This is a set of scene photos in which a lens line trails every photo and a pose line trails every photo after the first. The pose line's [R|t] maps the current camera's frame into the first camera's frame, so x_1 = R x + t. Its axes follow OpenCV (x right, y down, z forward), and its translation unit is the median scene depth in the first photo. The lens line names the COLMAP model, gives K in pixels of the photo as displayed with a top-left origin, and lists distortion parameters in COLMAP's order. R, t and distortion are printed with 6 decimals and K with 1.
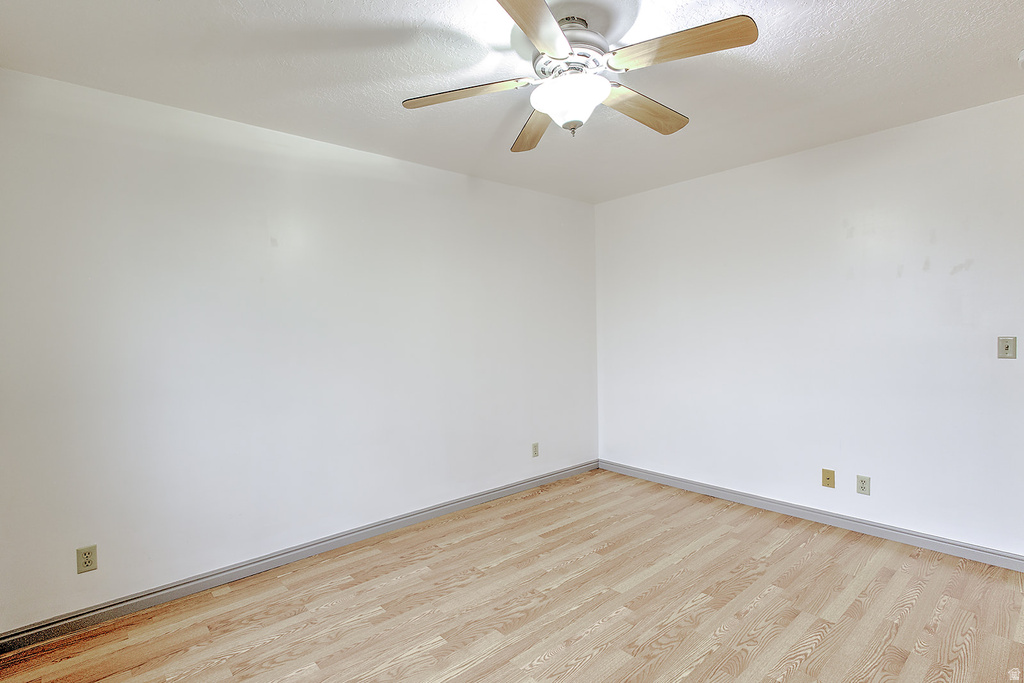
lens RADIAL K [[498.1, 0, 511.2], [0, 498.1, 338.0], [0, 0, 1]] dist [0.008632, -0.000893]
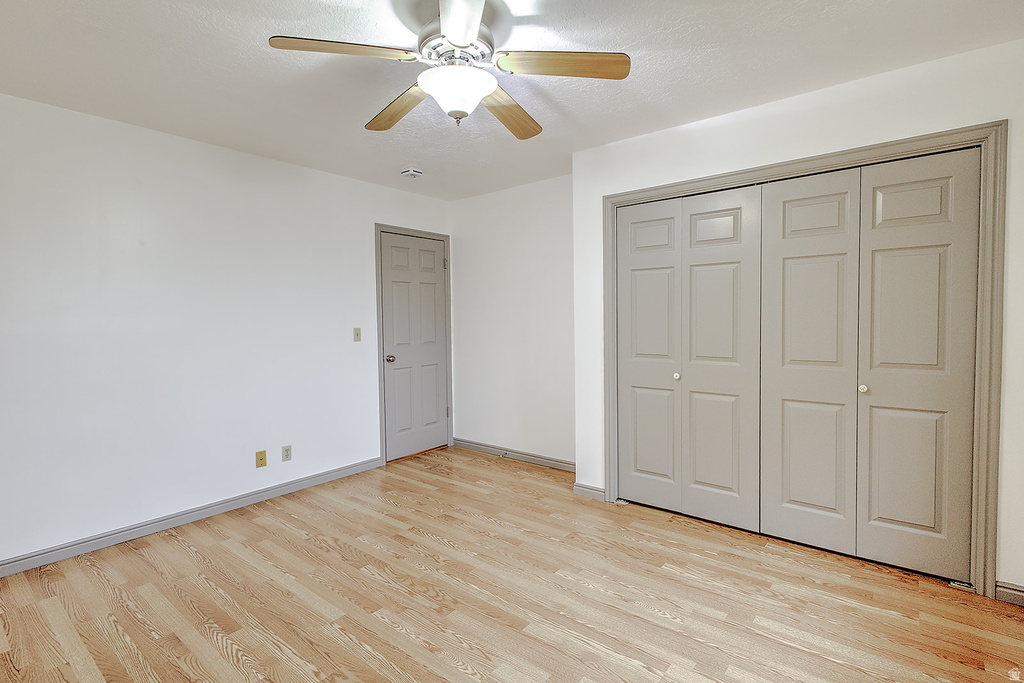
lens RADIAL K [[488.1, 0, 505.2], [0, 488.1, 336.7], [0, 0, 1]] dist [0.008459, -0.001014]
pose [[-0.158447, -0.017961, 0.987204, -0.646622], [0.027433, 0.999368, 0.022585, 0.001141], [-0.986986, 0.030661, -0.157854, 0.795434]]
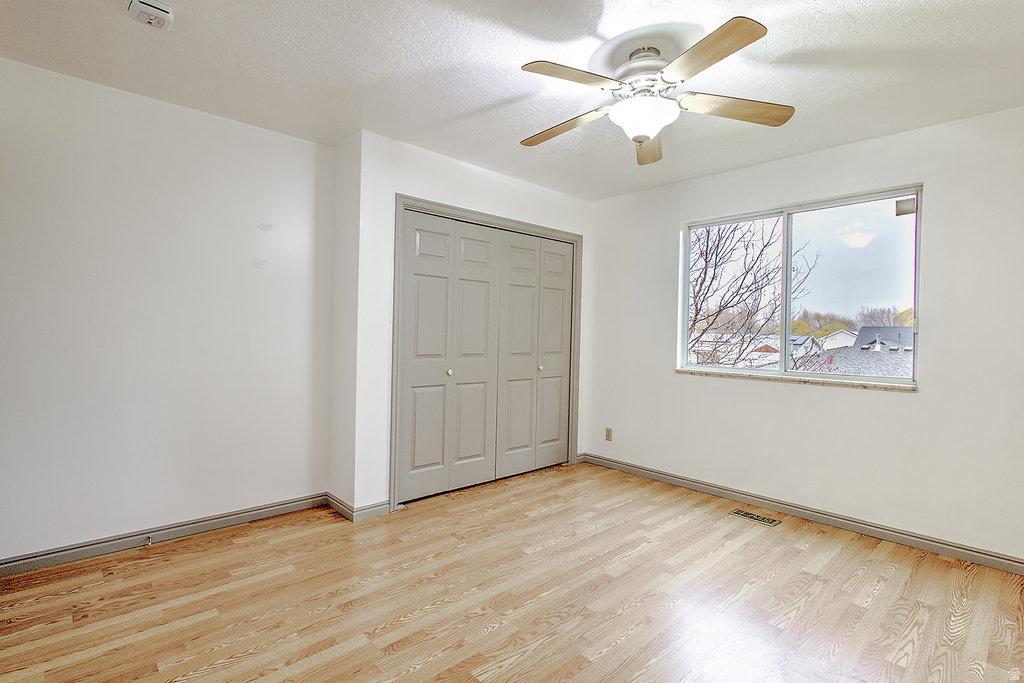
lens RADIAL K [[493.0, 0, 498.9], [0, 493.0, 340.2], [0, 0, 1]] dist [0.005697, 0.000224]
pose [[-0.999975, 0.000921, -0.007009, 0.340295], [0.000726, 0.999617, 0.027668, 0.006459], [0.007032, 0.027663, -0.999593, 1.592385]]
